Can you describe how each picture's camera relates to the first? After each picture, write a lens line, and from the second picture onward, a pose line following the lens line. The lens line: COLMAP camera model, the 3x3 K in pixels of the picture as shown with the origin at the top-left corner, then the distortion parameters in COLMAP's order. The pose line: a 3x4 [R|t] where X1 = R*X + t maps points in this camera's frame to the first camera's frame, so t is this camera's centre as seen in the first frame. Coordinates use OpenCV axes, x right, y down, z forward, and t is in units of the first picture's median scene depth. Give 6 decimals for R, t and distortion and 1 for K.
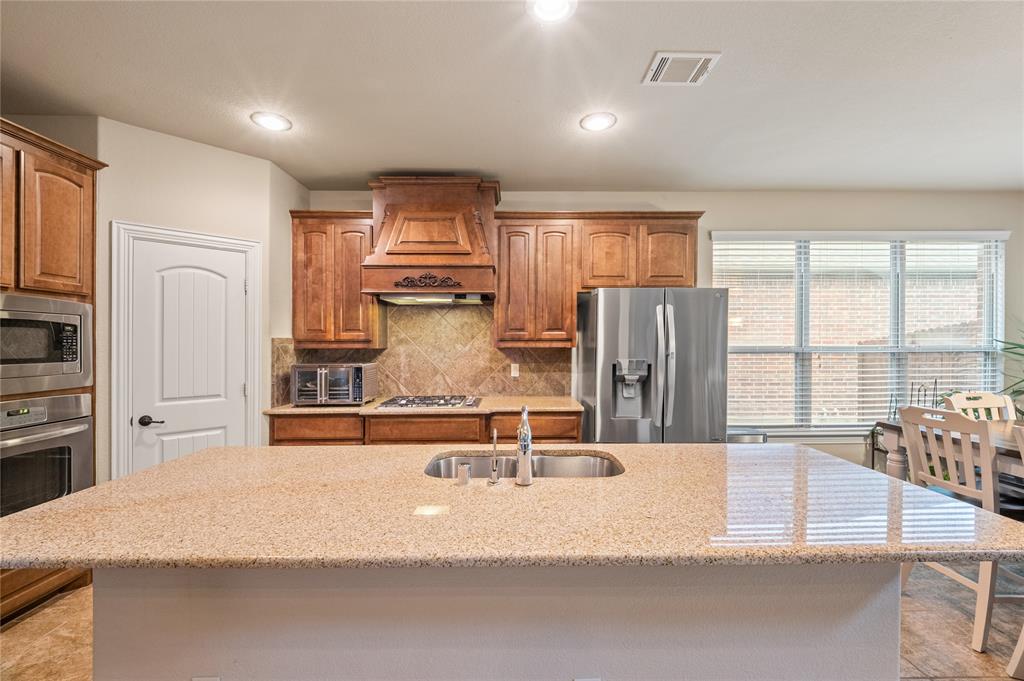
lens RADIAL K [[421.2, 0, 519.4], [0, 421.2, 343.9], [0, 0, 1]] dist [-0.004324, -0.003367]
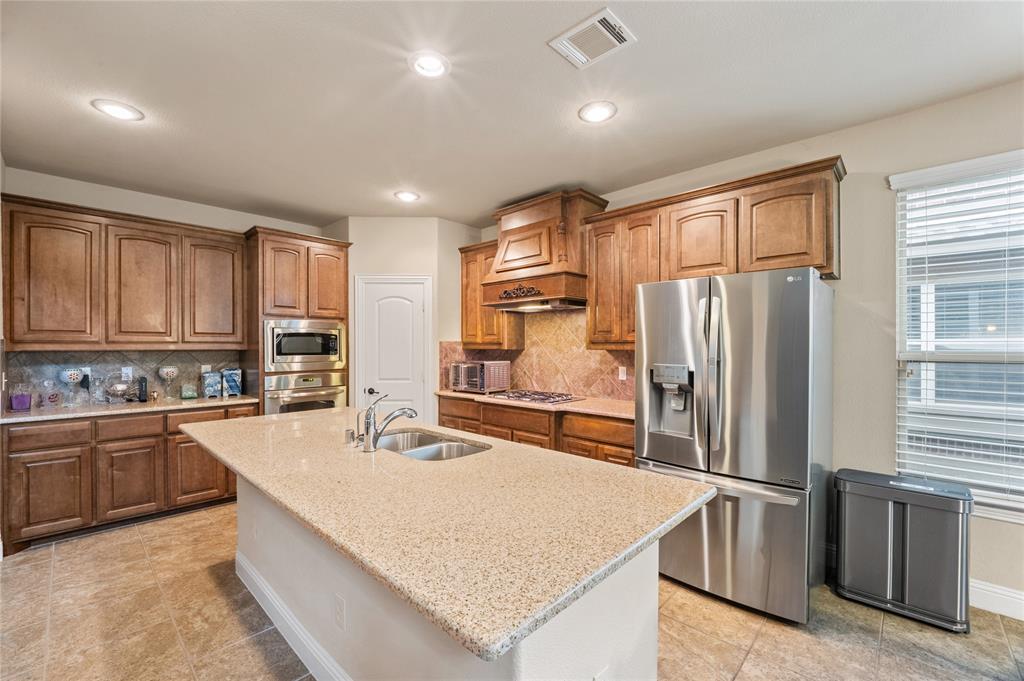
lens RADIAL K [[421.2, 0, 521.3], [0, 421.2, 347.2], [0, 0, 1]] dist [-0.004324, -0.003367]
pose [[0.723550, 0.005492, -0.690250, 0.544521], [-0.003231, 0.999984, 0.004569, -0.001702], [0.690264, -0.001076, 0.723557, 0.147148]]
